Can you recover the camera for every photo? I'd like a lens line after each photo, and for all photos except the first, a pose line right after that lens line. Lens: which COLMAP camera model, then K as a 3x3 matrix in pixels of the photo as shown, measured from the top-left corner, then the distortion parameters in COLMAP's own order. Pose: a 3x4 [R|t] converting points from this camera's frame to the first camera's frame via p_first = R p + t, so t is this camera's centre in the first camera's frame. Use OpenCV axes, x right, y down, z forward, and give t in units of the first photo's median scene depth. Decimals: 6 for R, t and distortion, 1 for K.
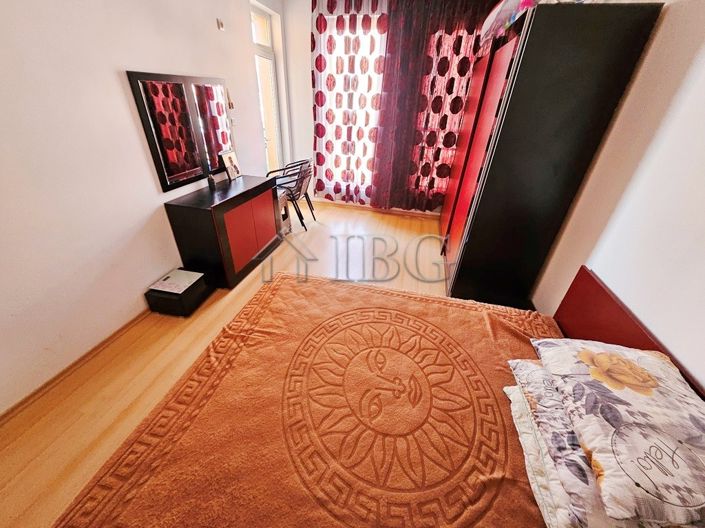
lens RADIAL K [[275.9, 0, 347.7], [0, 275.9, 260.8], [0, 0, 1]] dist [-0.002263, -0.002724]
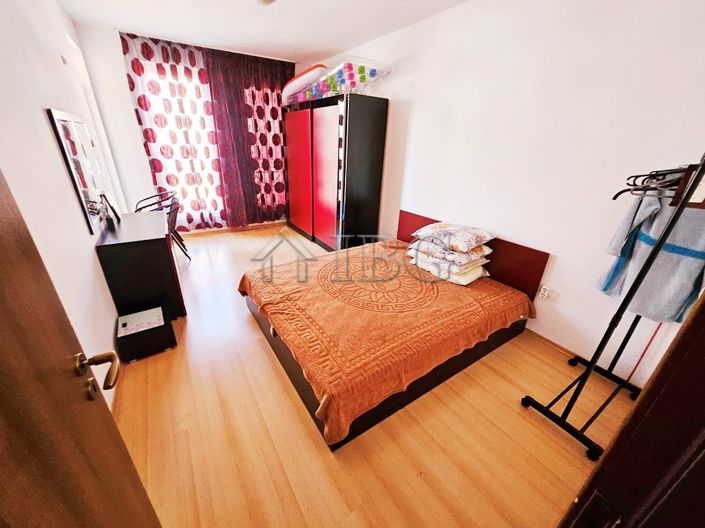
lens RADIAL K [[275.9, 0, 347.7], [0, 275.9, 260.8], [0, 0, 1]] dist [-0.002263, -0.002724]
pose [[0.688736, -0.302150, 0.659051, -0.413396], [0.363581, 0.930397, 0.046594, 0.056004], [-0.627258, 0.207527, 0.750653, -0.116515]]
